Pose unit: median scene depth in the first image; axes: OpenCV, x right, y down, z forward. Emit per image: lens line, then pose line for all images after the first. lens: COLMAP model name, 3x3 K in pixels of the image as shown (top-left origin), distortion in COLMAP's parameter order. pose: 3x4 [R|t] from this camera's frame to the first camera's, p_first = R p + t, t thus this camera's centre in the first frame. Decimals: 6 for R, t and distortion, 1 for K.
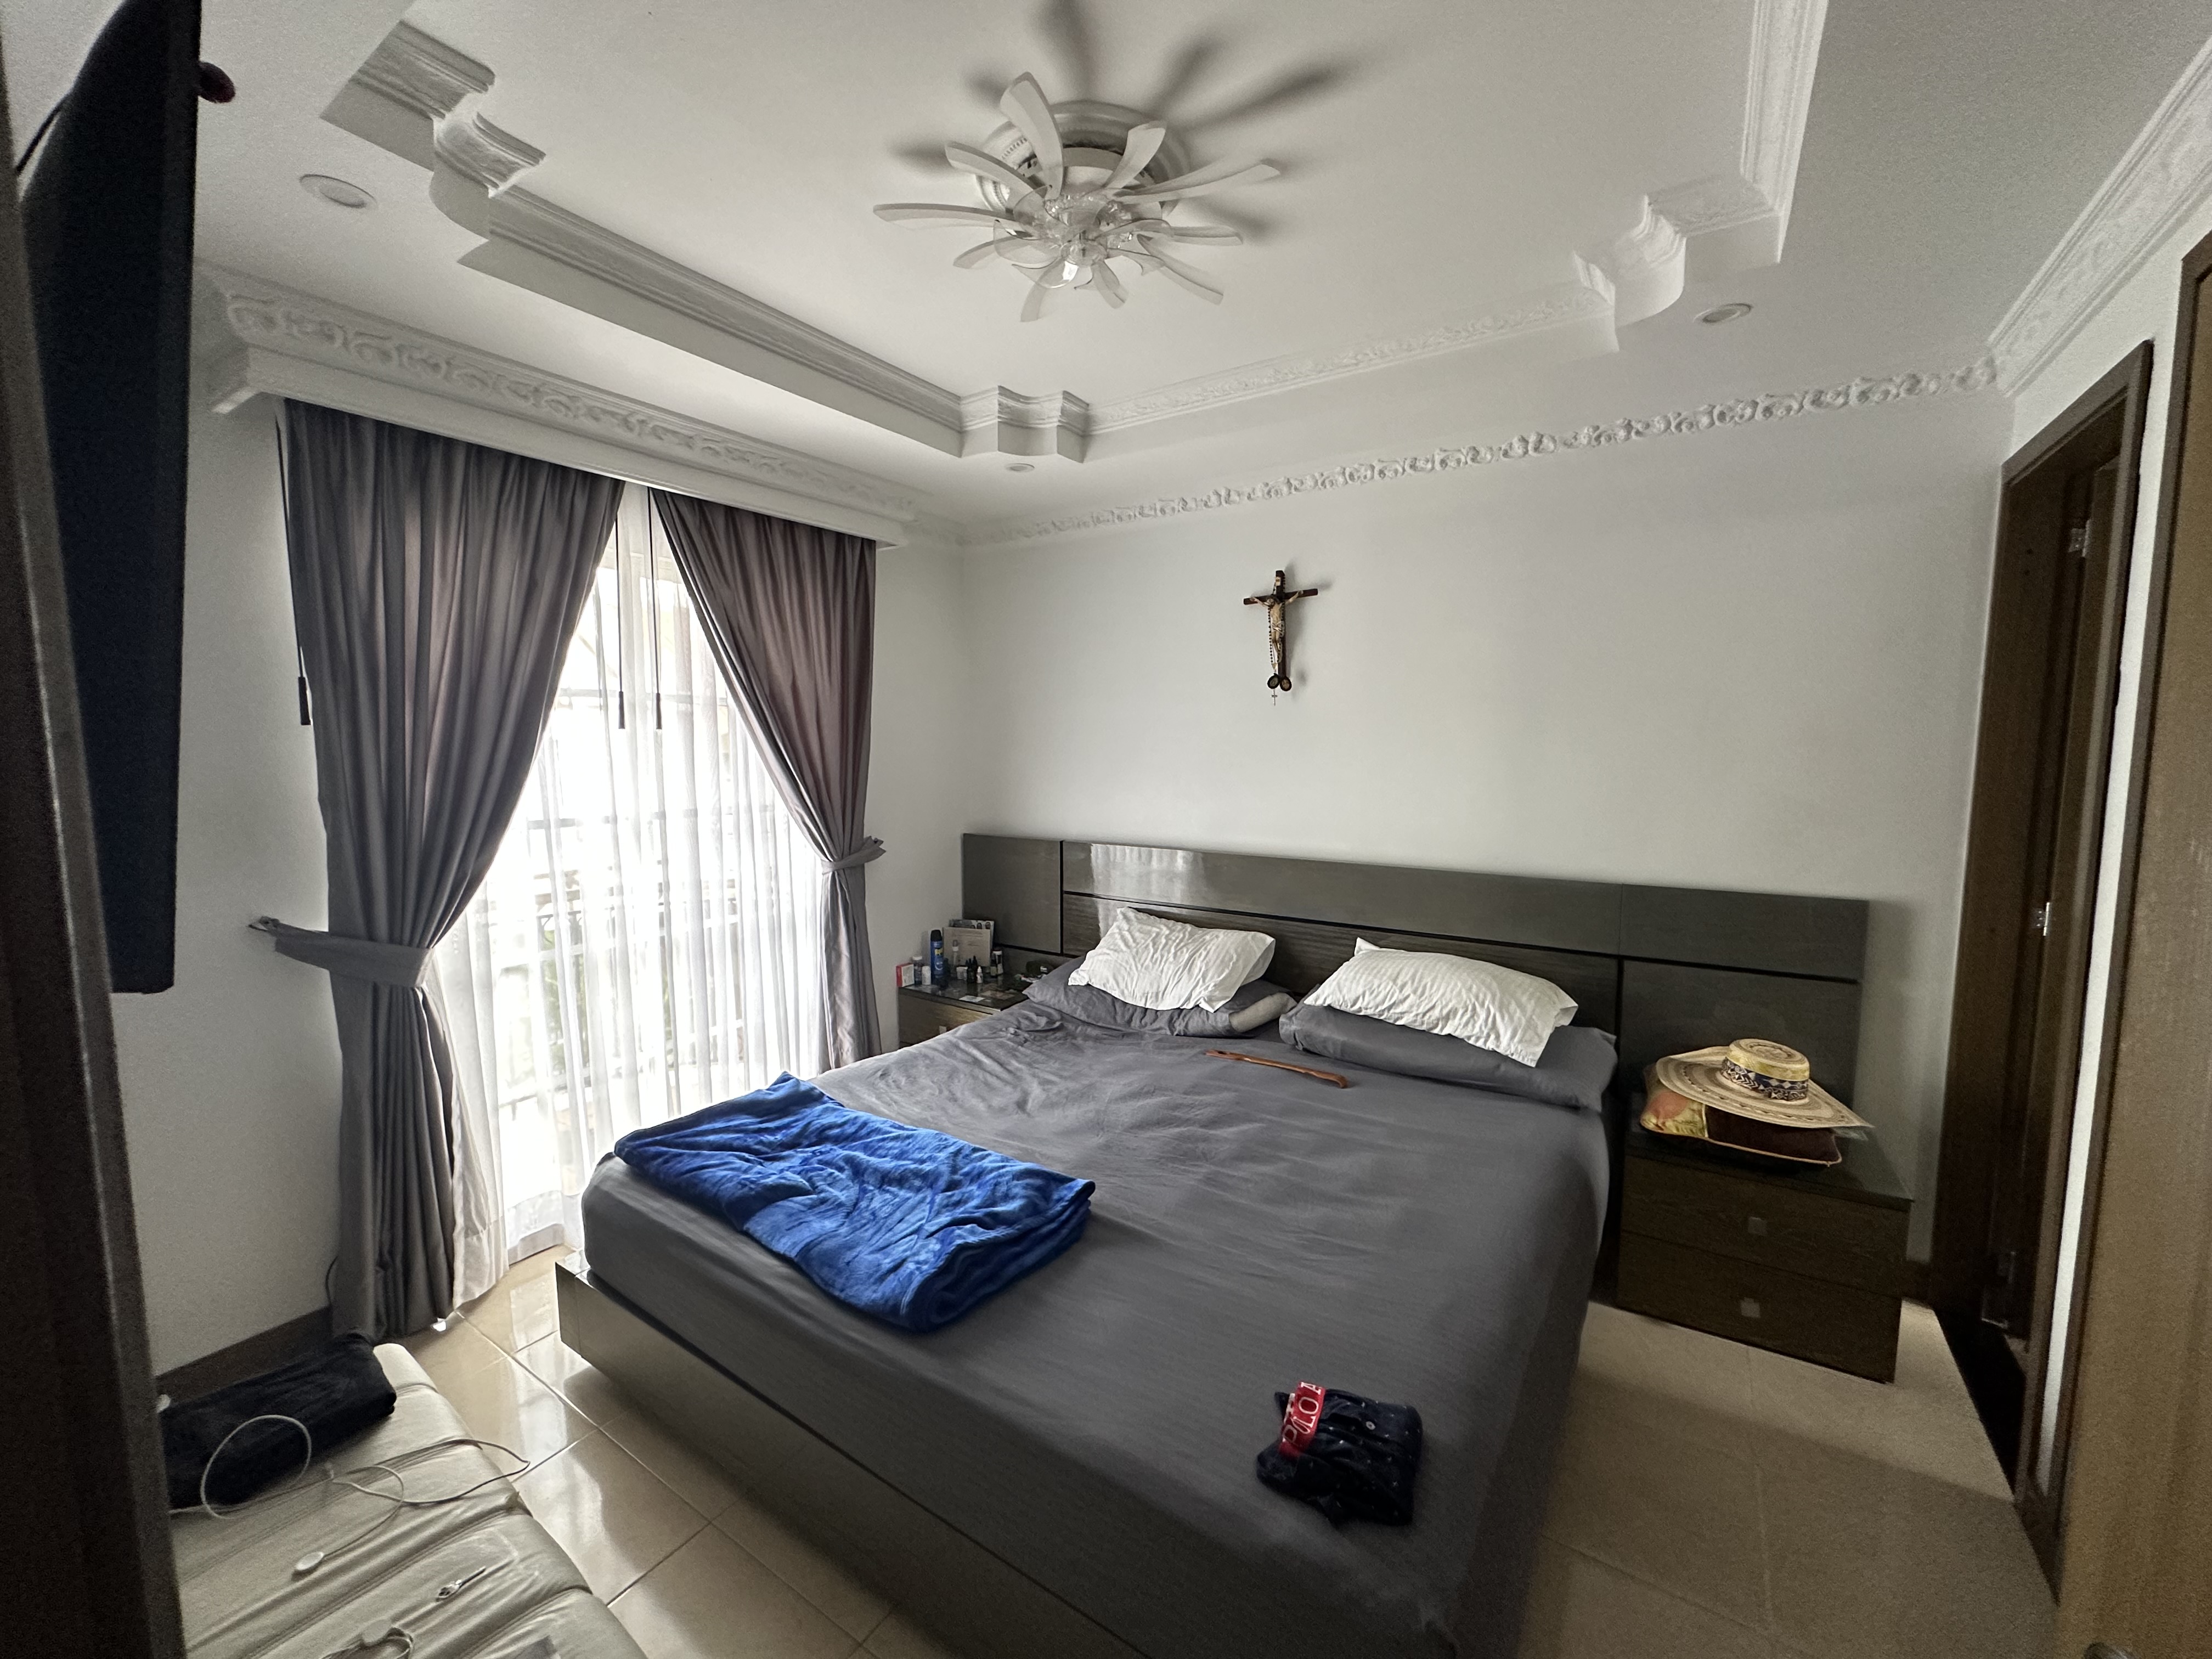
lens RADIAL K [[883.4, 0, 1102.2], [0, 883.4, 827.6], [0, 0, 1]] dist [-0.003257, 0.001054]
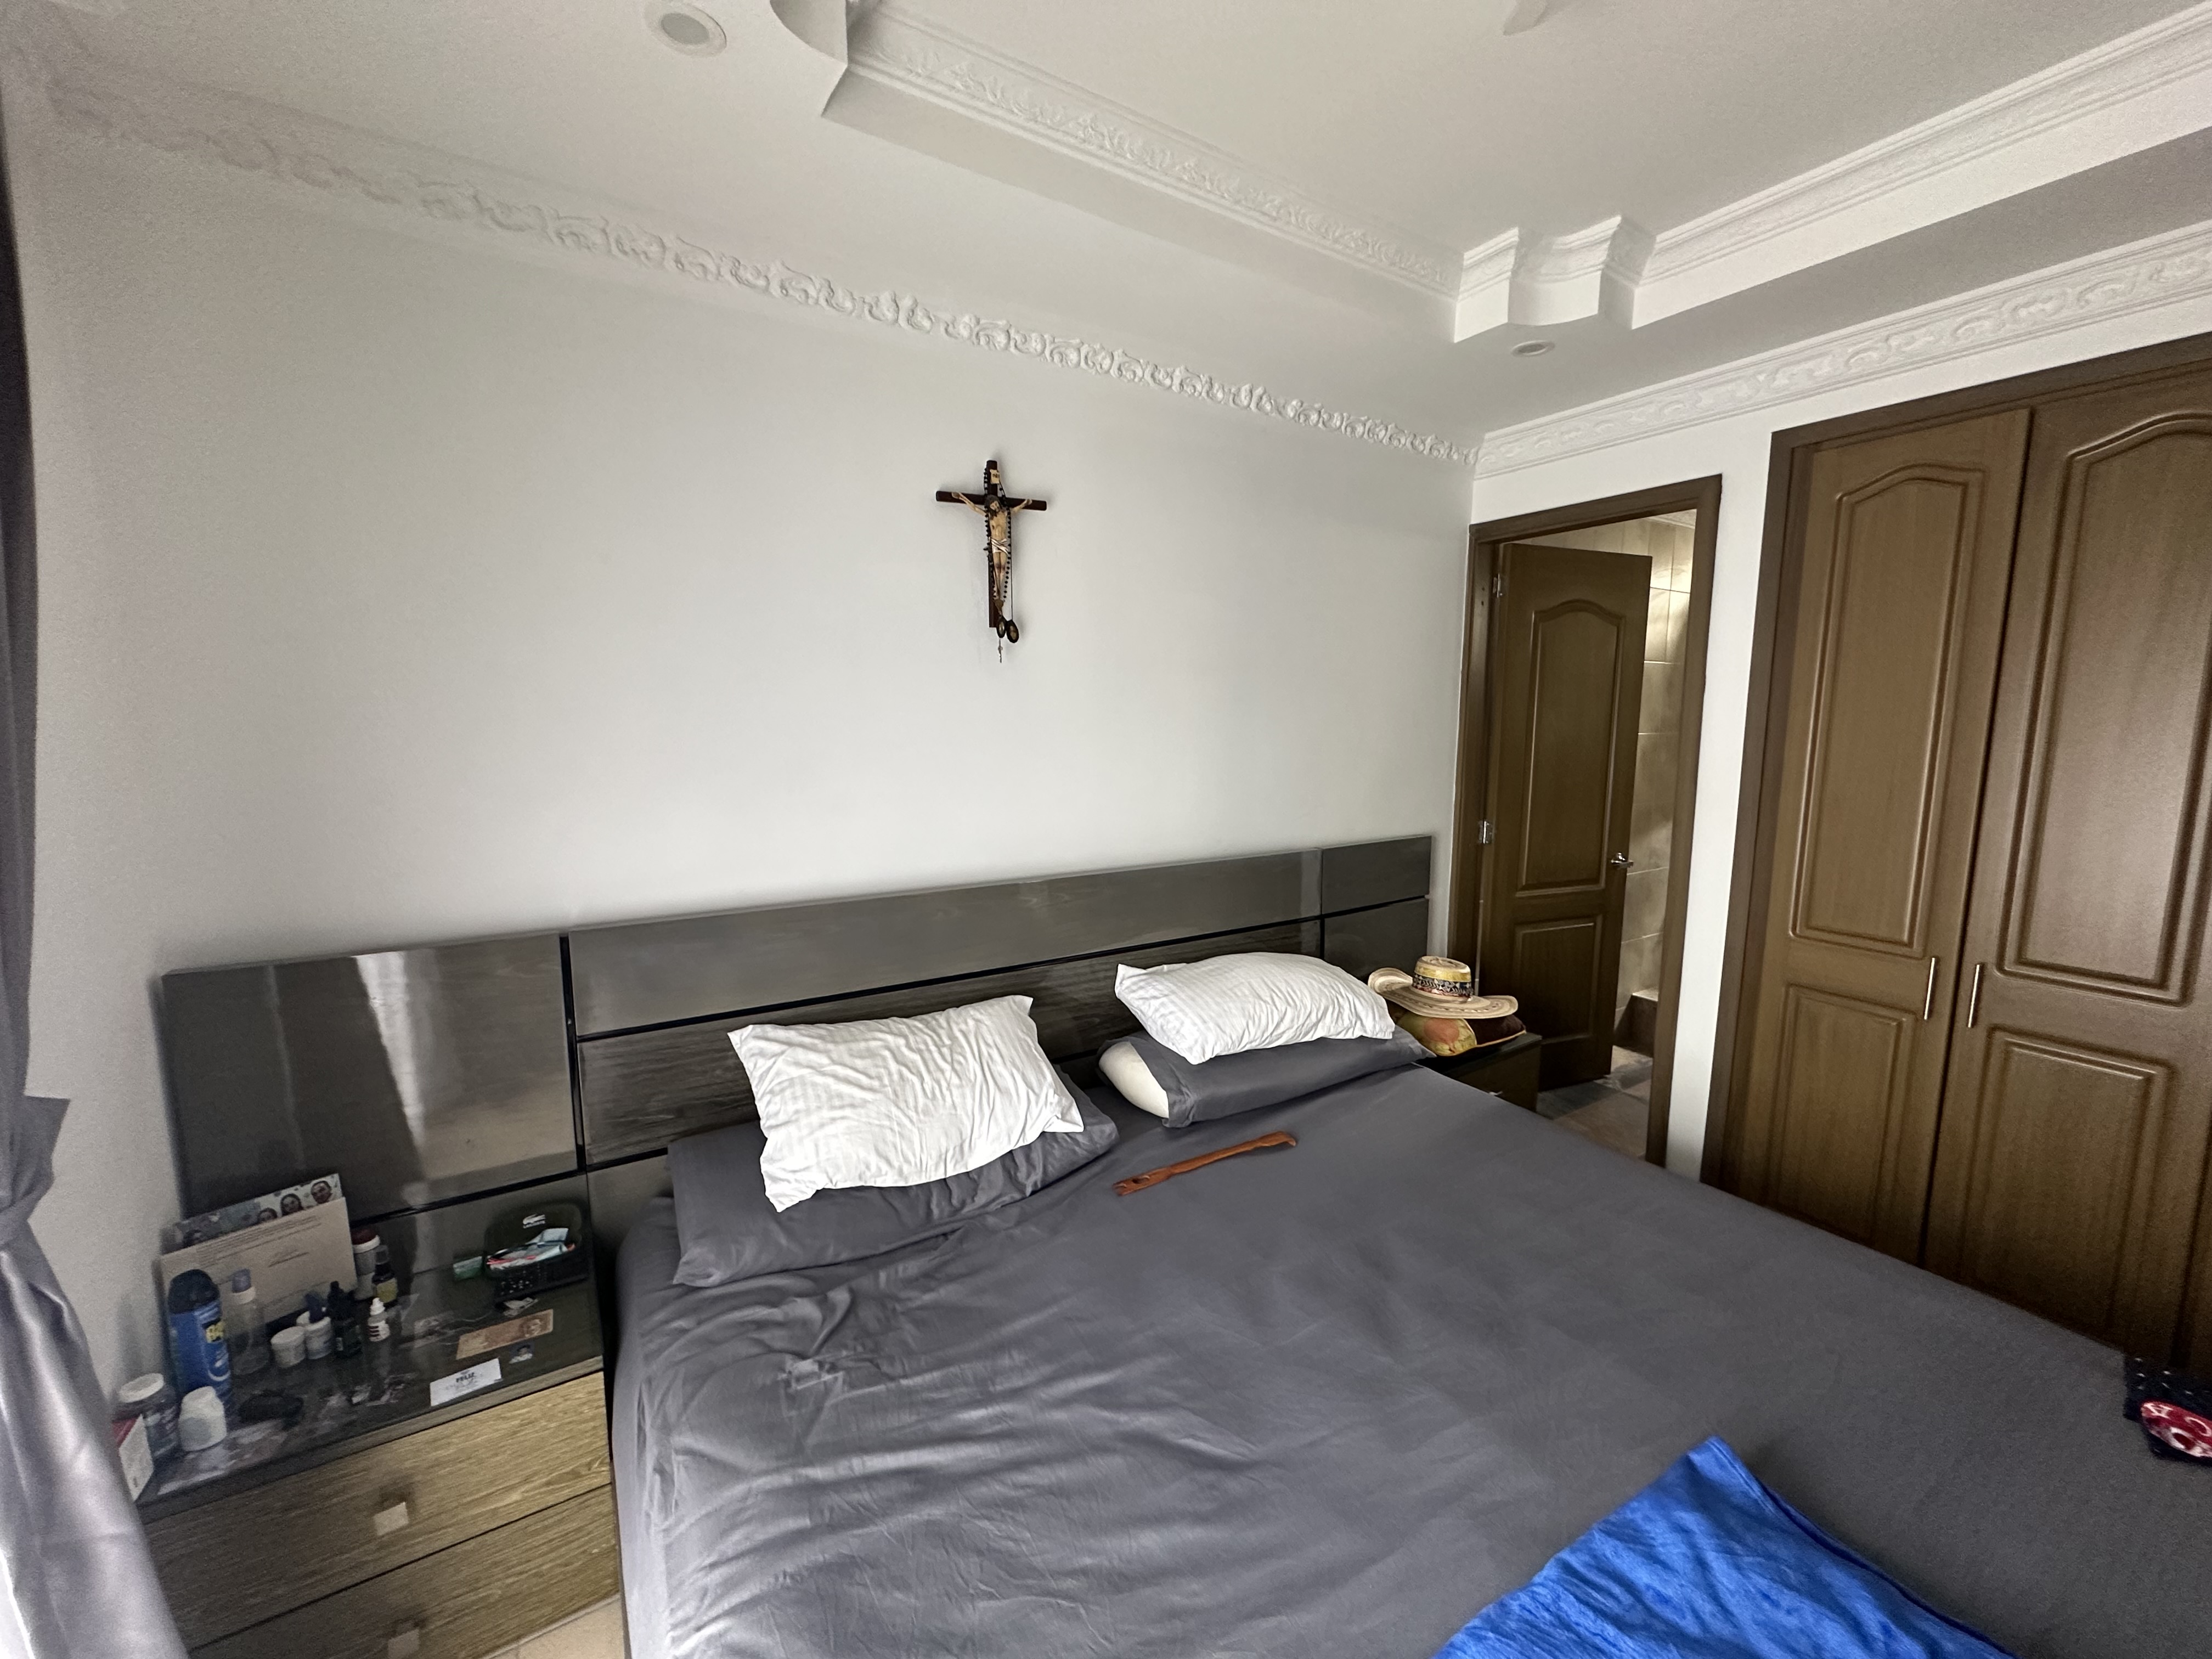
lens RADIAL K [[883.4, 0, 1106.8], [0, 883.4, 828.0], [0, 0, 1]] dist [-0.003257, 0.001054]
pose [[0.407539, -0.112494, 0.906233, -0.480065], [0.087830, 0.992611, 0.083719, -0.073585], [-0.908954, 0.045476, 0.414408, 0.775633]]
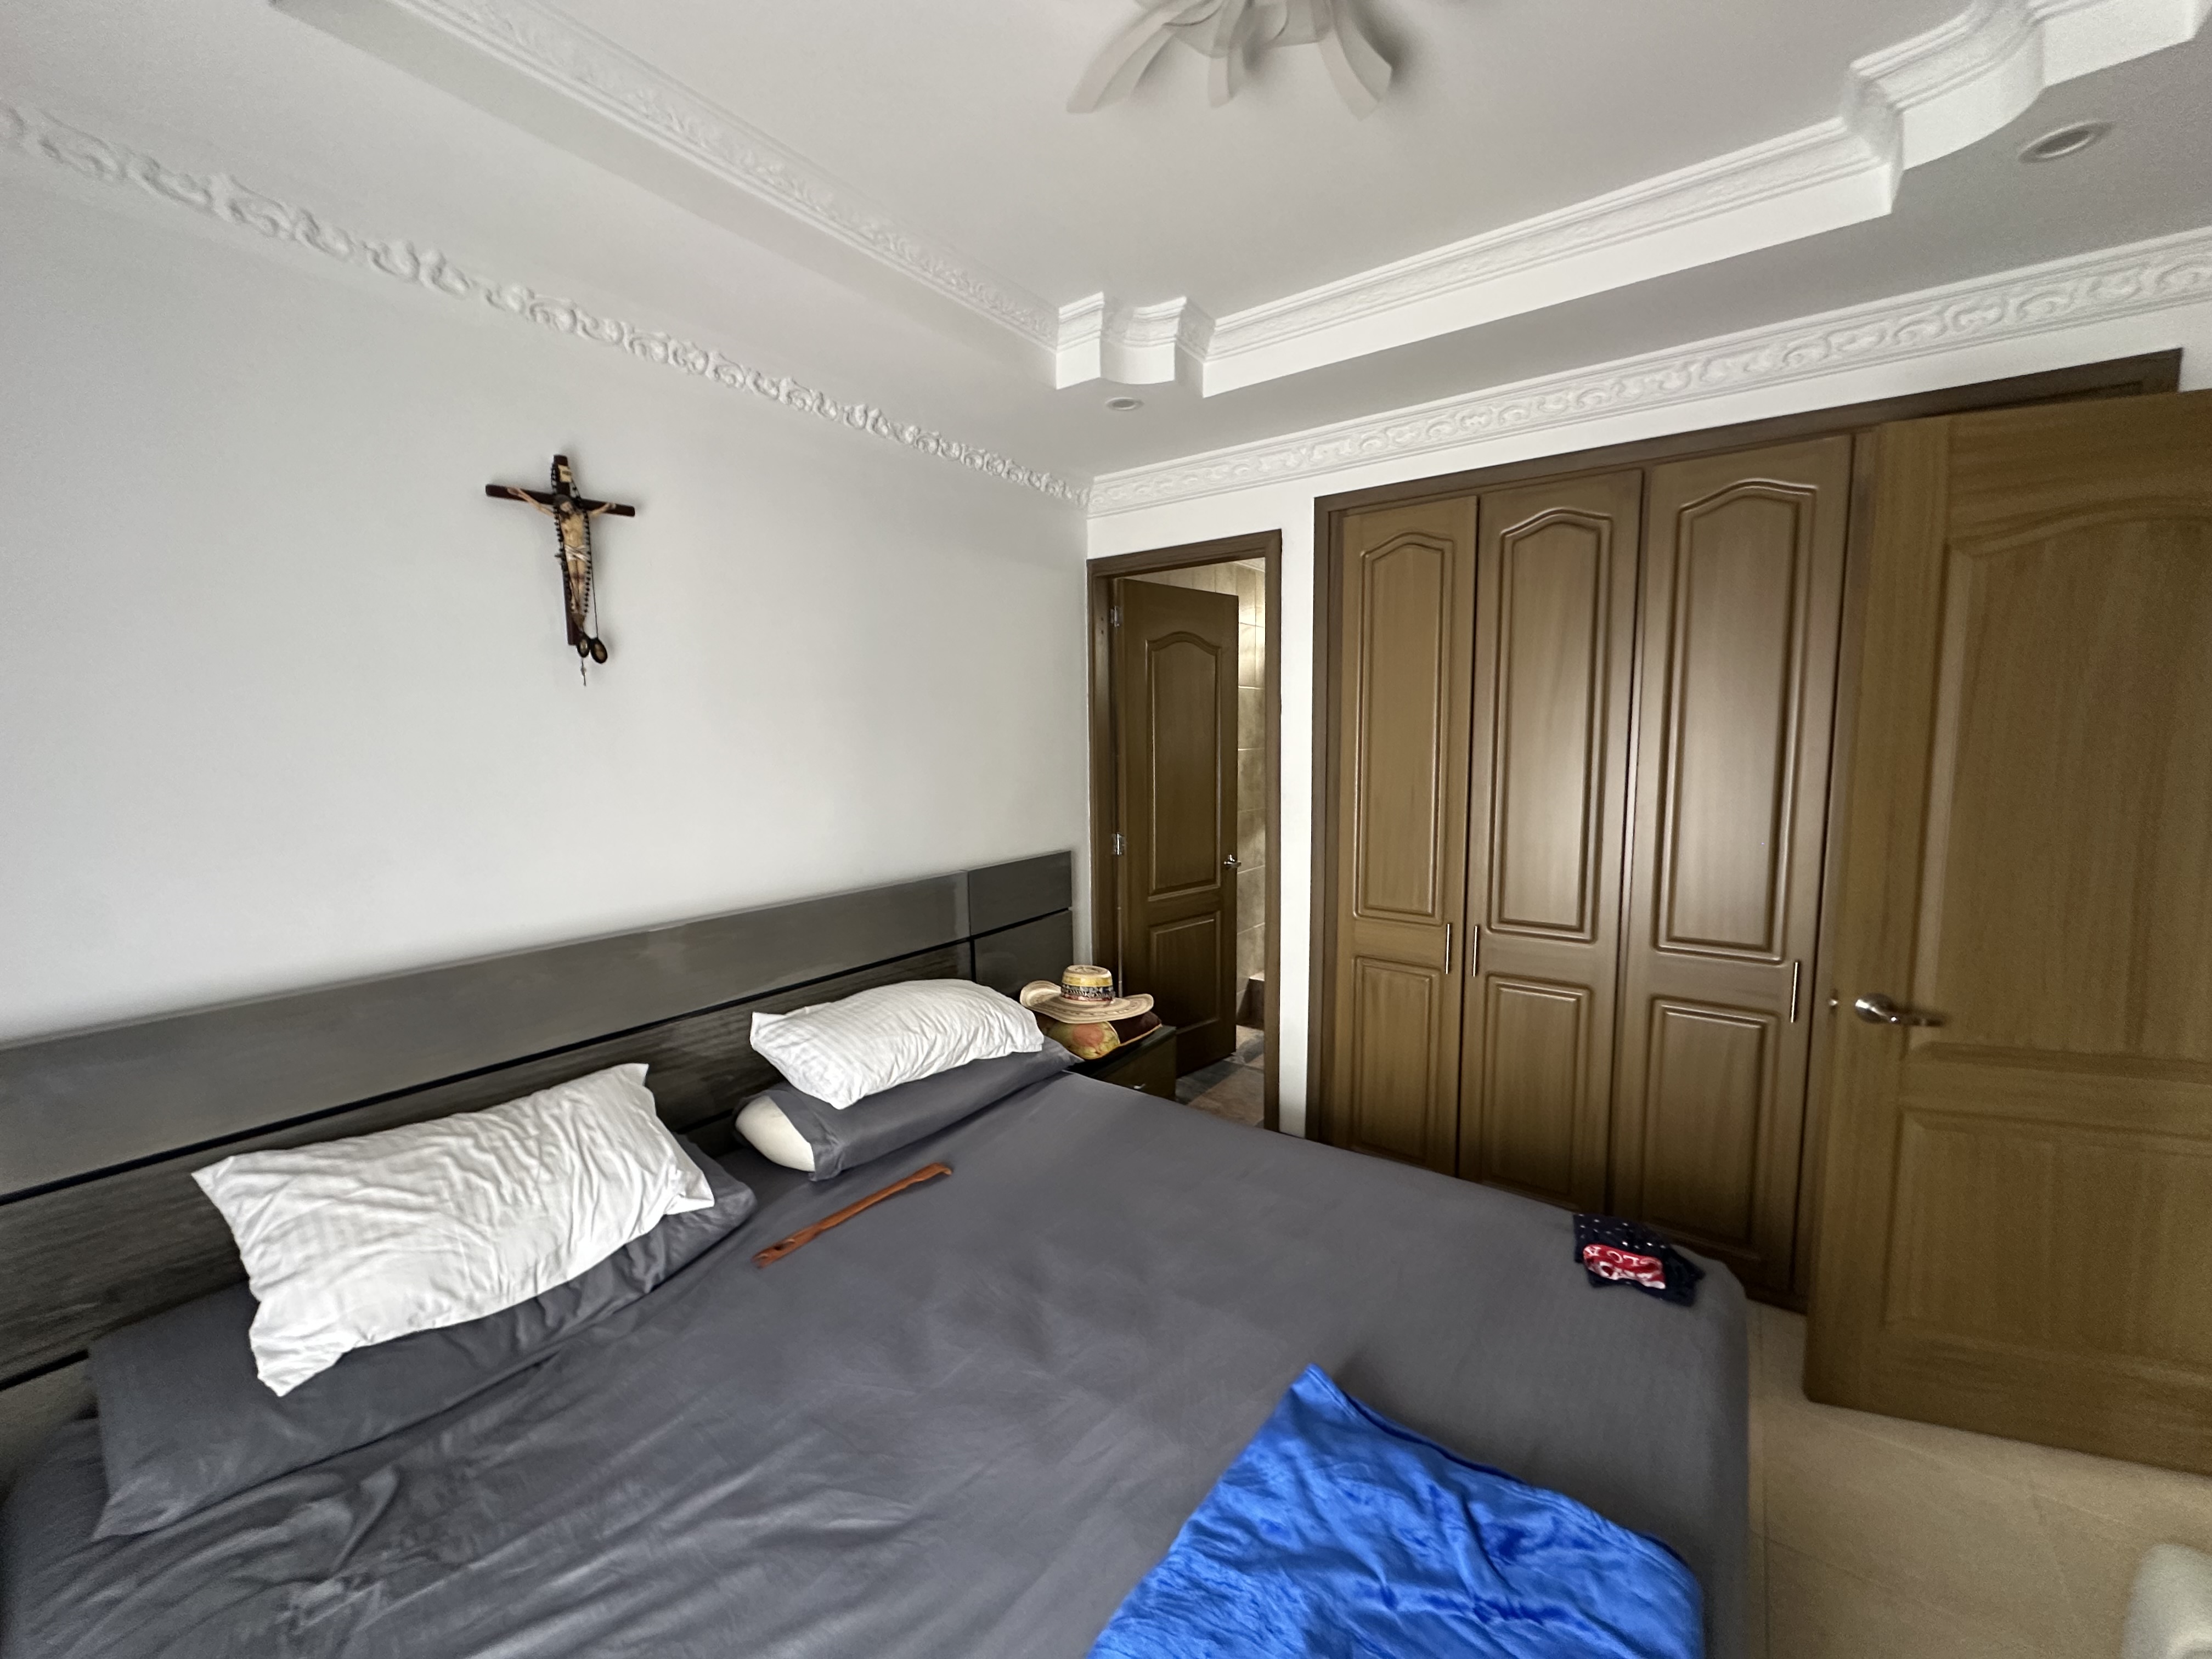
lens RADIAL K [[883.4, 0, 1106.4], [0, 883.4, 827.4], [0, 0, 1]] dist [-0.003257, 0.001054]
pose [[0.040343, -0.102371, 0.993928, -0.466724], [0.112713, 0.988855, 0.097274, -0.074194], [-0.992808, 0.108105, 0.051432, 0.753551]]
